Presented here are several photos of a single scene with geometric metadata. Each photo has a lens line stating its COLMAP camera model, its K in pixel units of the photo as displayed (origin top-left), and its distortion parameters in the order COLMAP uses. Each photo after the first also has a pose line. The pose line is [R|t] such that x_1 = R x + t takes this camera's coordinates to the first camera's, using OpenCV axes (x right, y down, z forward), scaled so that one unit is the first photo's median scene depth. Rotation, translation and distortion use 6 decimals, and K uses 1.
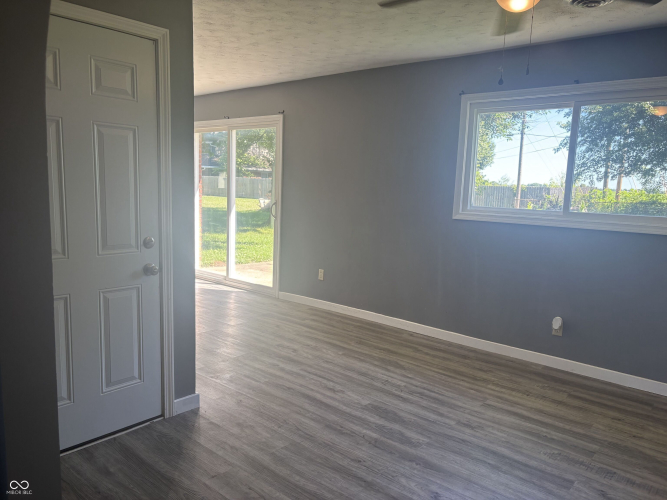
lens RADIAL K [[506.4, 0, 333.5], [0, 506.4, 250.0], [0, 0, 1]] dist [0.033044, -0.015142]
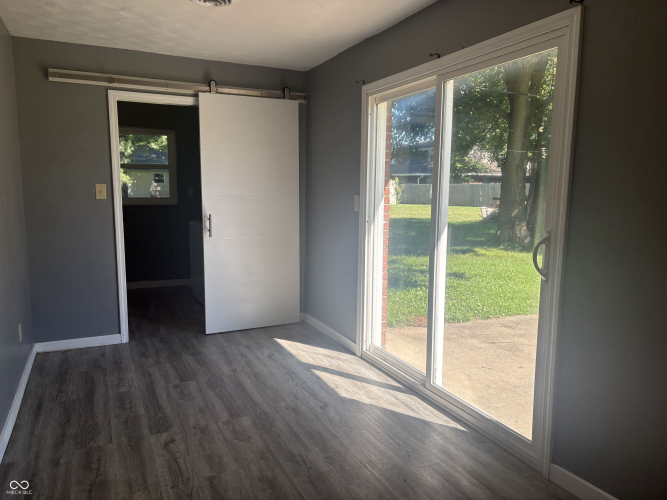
lens RADIAL K [[506.4, 0, 333.5], [0, 506.4, 250.0], [0, 0, 1]] dist [0.033044, -0.015142]
pose [[0.913130, 0.035584, -0.406112, -0.044849], [-0.043348, 0.999011, -0.009933, -0.021879], [0.405356, 0.026675, 0.913770, 0.256476]]
